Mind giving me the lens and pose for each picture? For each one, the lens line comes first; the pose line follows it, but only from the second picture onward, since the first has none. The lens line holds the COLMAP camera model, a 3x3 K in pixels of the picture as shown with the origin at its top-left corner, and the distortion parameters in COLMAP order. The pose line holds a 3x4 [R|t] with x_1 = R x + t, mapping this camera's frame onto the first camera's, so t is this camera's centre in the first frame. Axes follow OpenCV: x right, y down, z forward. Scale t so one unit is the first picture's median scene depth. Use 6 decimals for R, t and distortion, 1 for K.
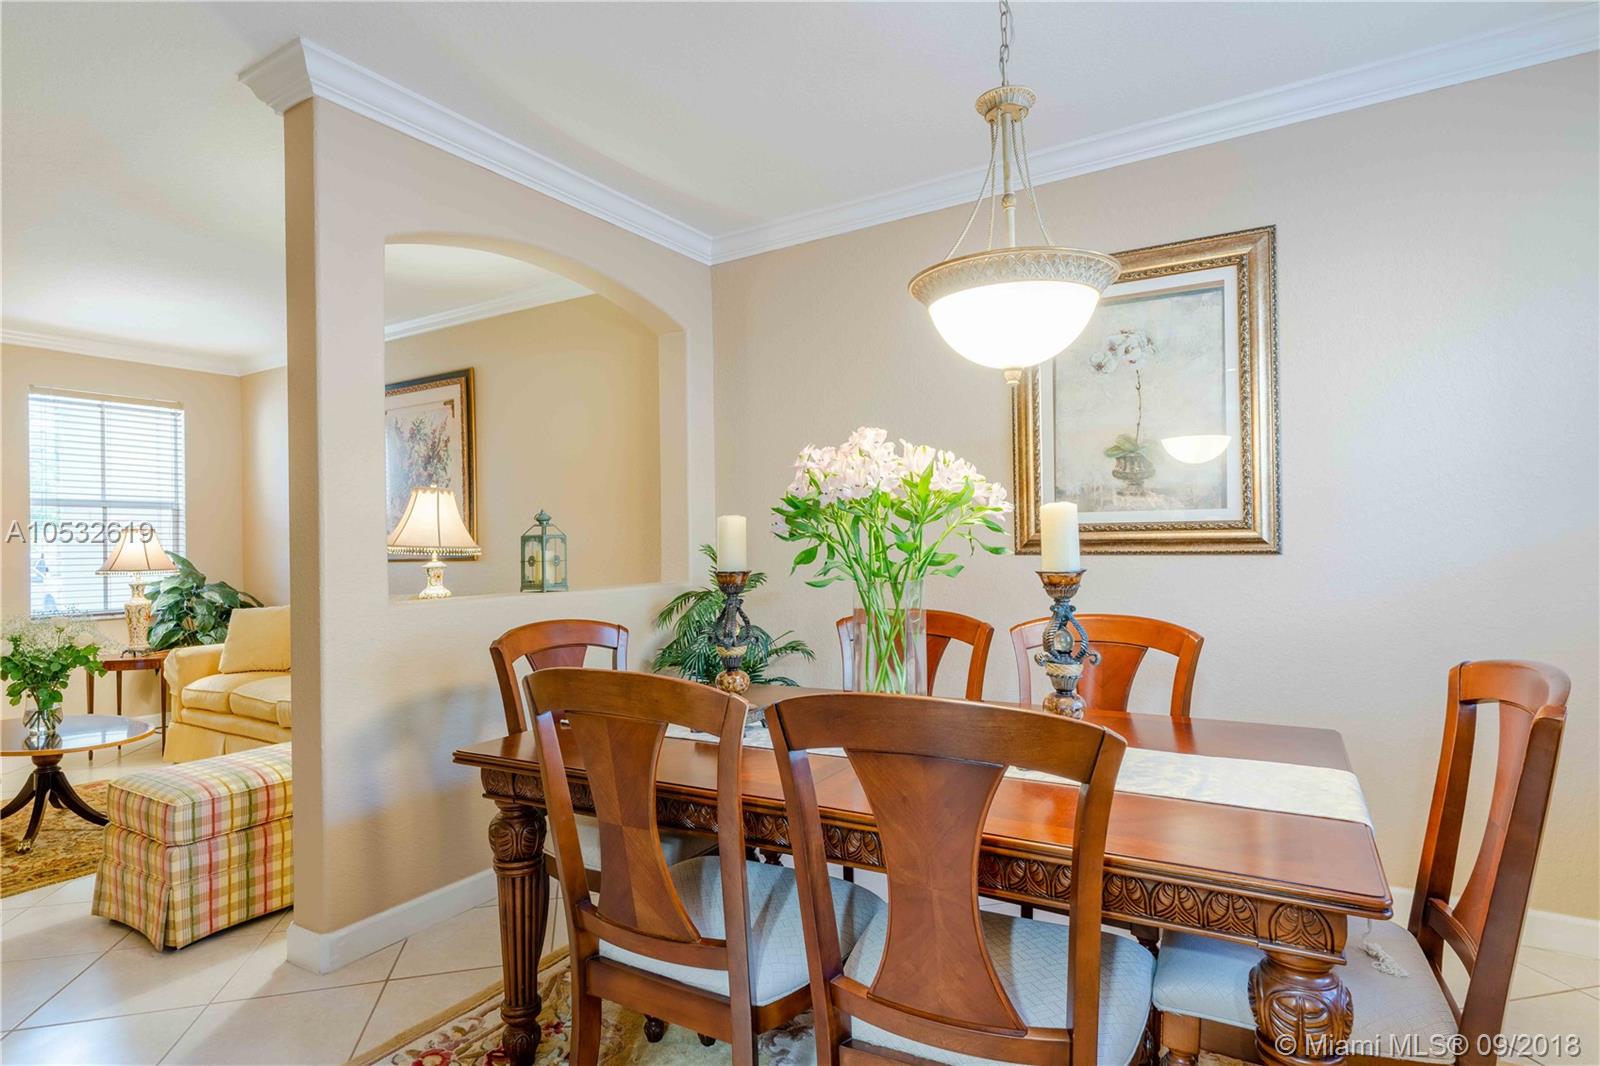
lens RADIAL K [[854.6, 0, 800.0], [0, 854.6, 533.0], [0, 0, 1]] dist [0.000373, 0.000081]
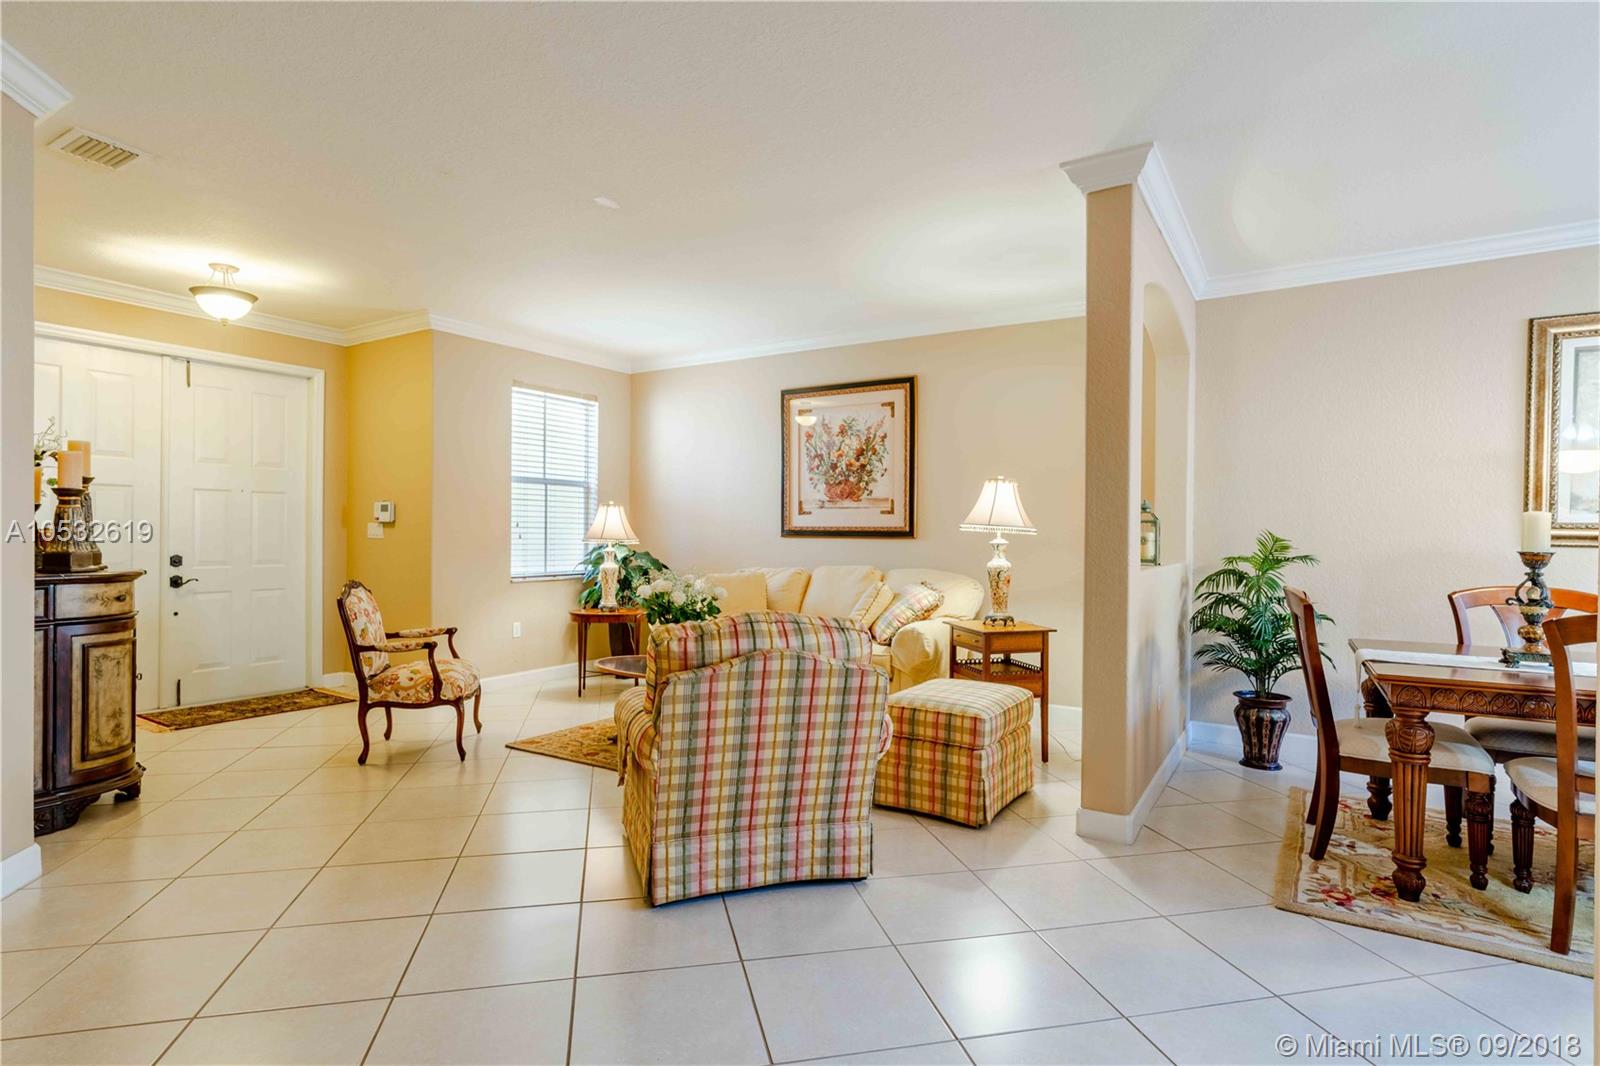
lens RADIAL K [[823.2, 0, 789.5], [0, 823.2, 532.4], [0, 0, 1]] dist [-0.001389, -0.000456]
pose [[0.999419, 0.027853, -0.019639, -0.721242], [-0.027556, 0.999504, 0.015235, 0.014945], [0.020053, -0.014685, 0.999691, -0.198459]]
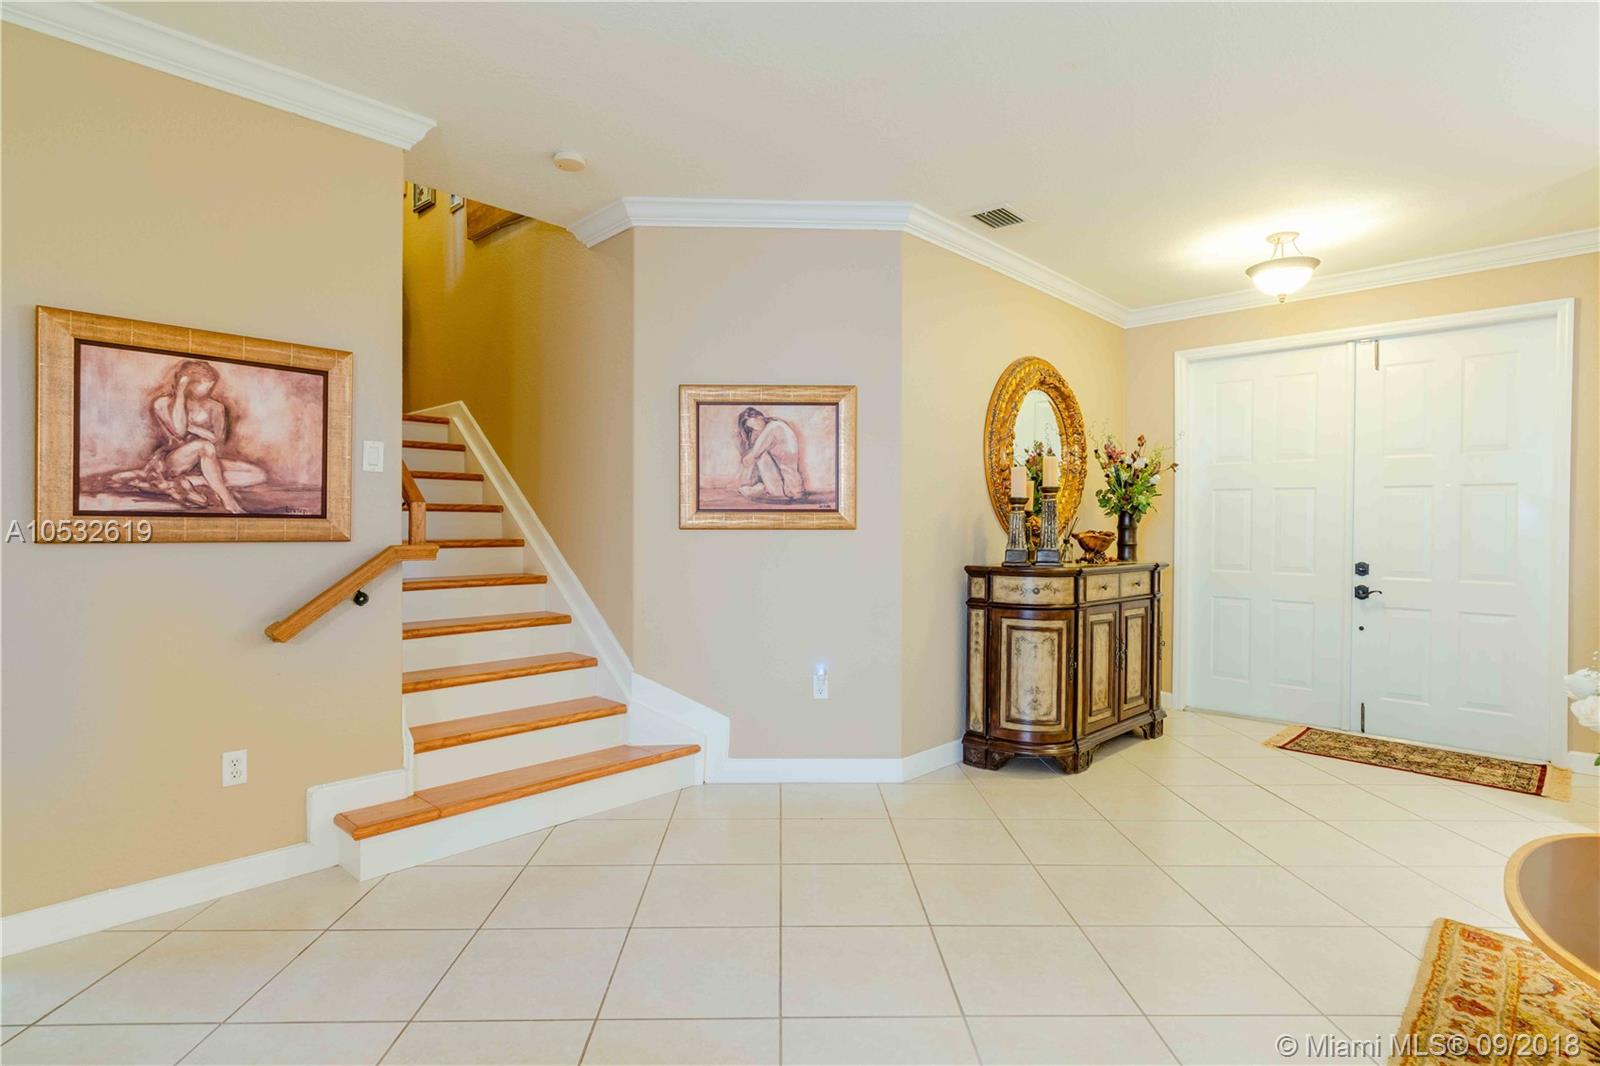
lens RADIAL K [[823.2, 0, 789.5], [0, 823.2, 532.4], [0, 0, 1]] dist [-0.001389, -0.000456]
pose [[-0.213265, 0.027675, -0.976602, -0.380757], [0.010117, 0.999608, 0.026118, 0.017396], [0.976942, -0.004310, -0.213461, 0.634678]]
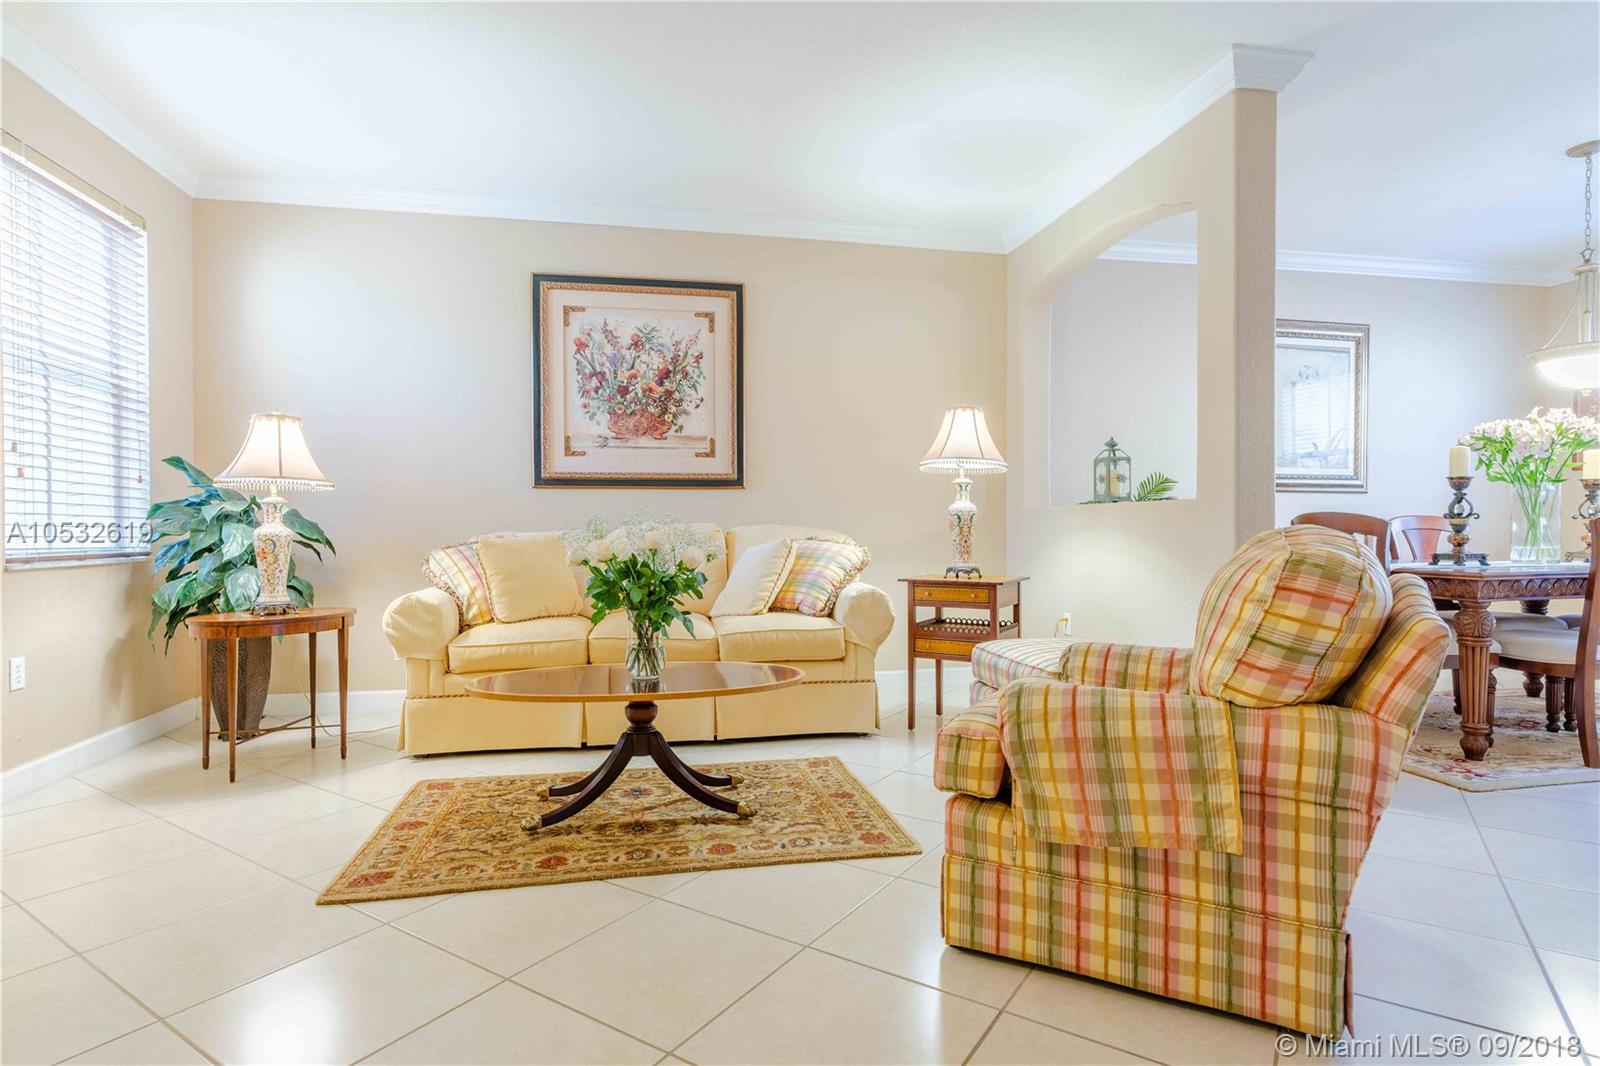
lens RADIAL K [[829.8, 0, 800.0], [0, 829.8, 533.0], [0, 0, 1]] dist [-0.001886, 0.001072]
pose [[0.728675, 0.013115, 0.684735, -1.306548], [-0.019374, 0.999811, 0.001467, 0.106887], [-0.684586, -0.014334, 0.728791, 0.389291]]
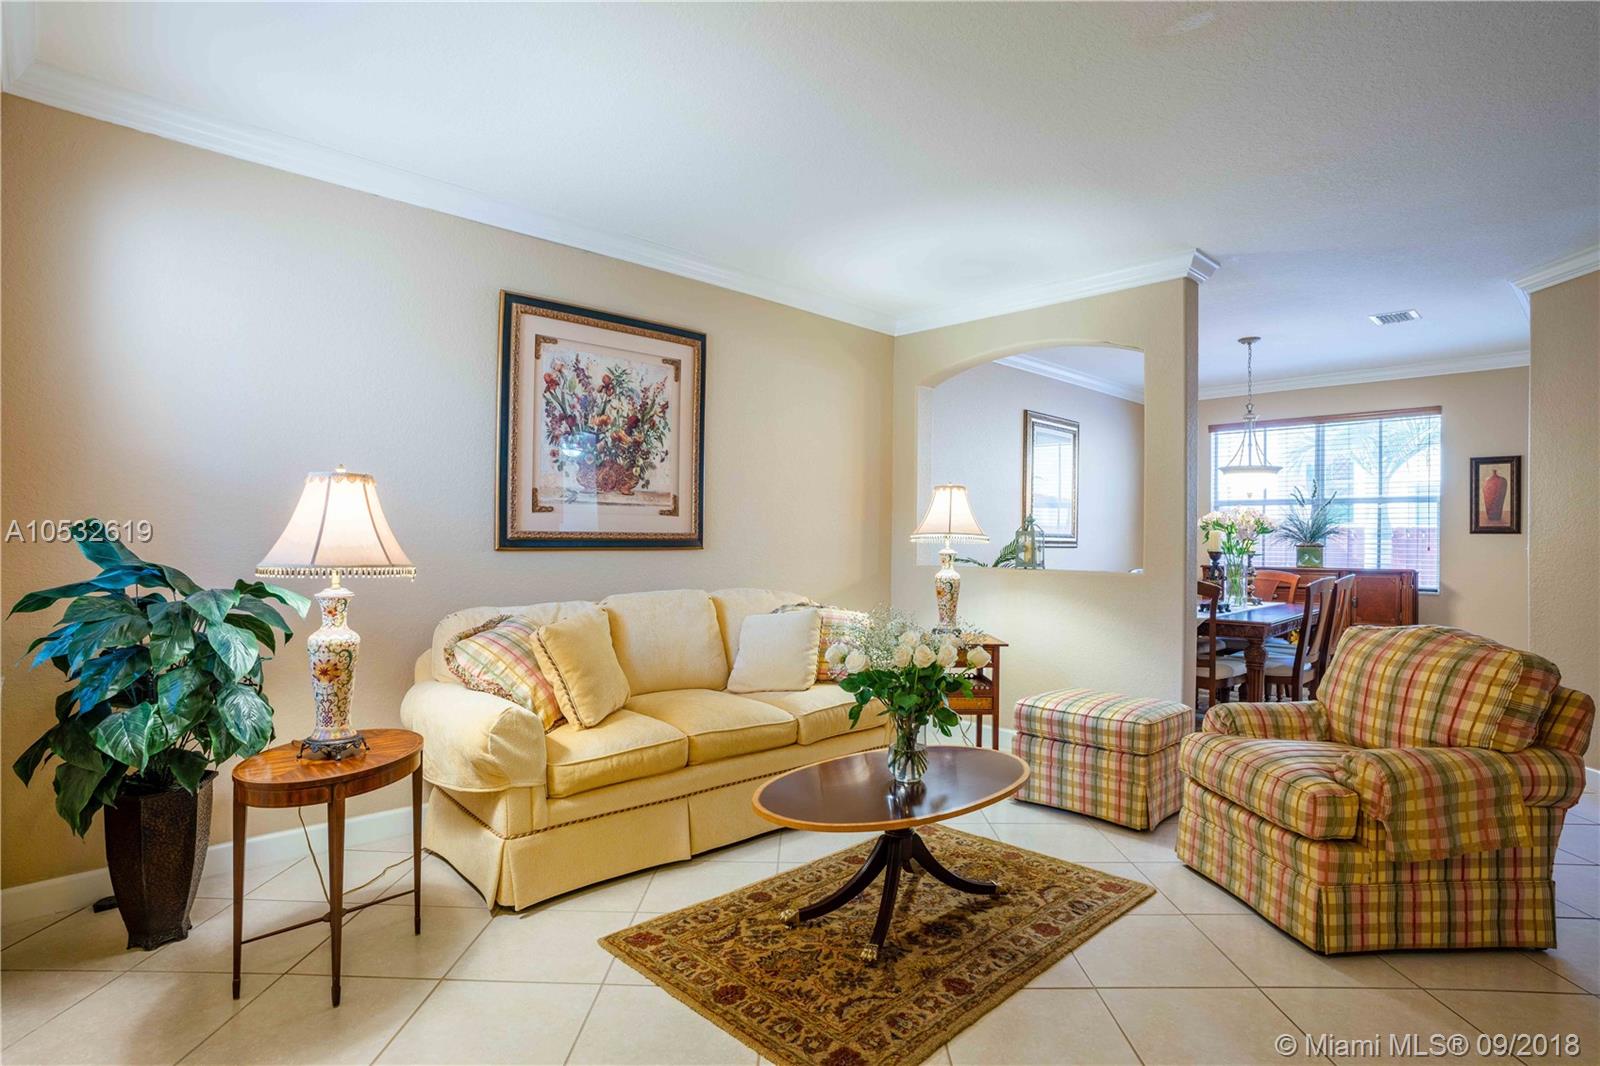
lens RADIAL K [[830.6, 0, 795.5], [0, 830.6, 537.0], [0, 0, 1]] dist [-0.078088, 0.043380]
pose [[0.242917, 0.021730, 0.969804, -1.625067], [-0.025631, 0.999544, -0.015976, 0.042045], [-0.969708, -0.020977, 0.243363, 0.941679]]
